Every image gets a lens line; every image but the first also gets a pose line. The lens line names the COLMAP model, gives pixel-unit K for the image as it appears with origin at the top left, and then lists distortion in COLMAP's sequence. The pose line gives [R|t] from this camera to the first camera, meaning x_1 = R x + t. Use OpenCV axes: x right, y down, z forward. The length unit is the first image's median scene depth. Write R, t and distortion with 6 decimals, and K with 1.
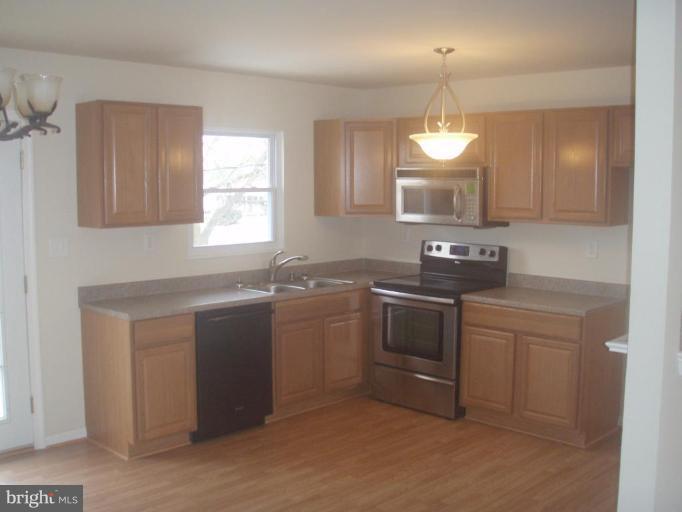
lens RADIAL K [[842.4, 0, 341.0], [0, 842.4, 256.0], [0, 0, 1]] dist [-0.012280, -0.007987]
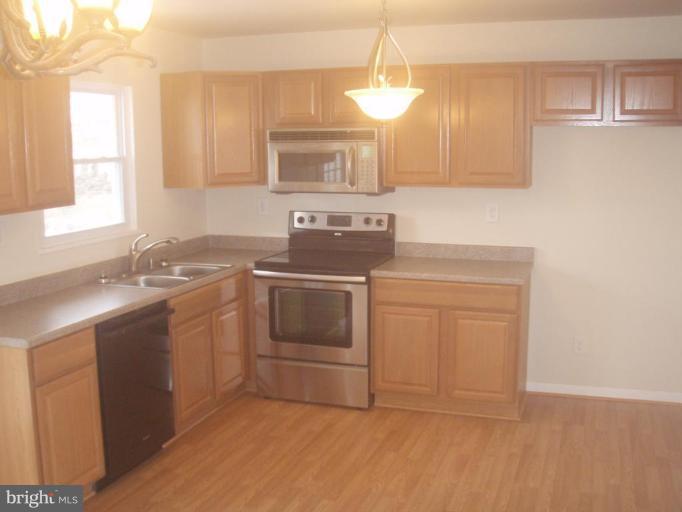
lens RADIAL K [[819.5, 0, 341.0], [0, 819.5, 256.0], [0, 0, 1]] dist [-0.043631, 0.010494]
pose [[0.911196, -0.074550, 0.405173, -0.237822], [0.054606, 0.996669, 0.060579, -0.024281], [-0.408339, -0.033075, 0.912231, 0.218351]]
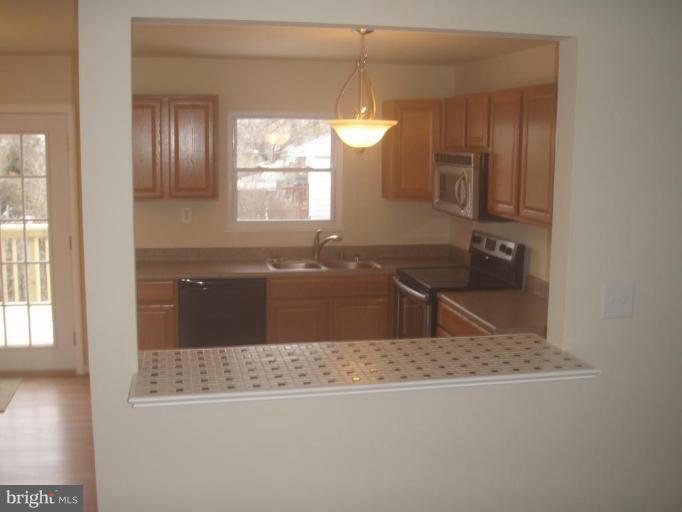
lens RADIAL K [[745.7, 0, 341.0], [0, 745.7, 256.0], [0, 0, 1]] dist [-0.016250, -0.006396]
pose [[0.821763, 0.089503, -0.562756, 0.512250], [-0.066953, 0.995913, 0.060626, -0.035544], [0.565882, -0.012142, 0.824397, 0.265796]]
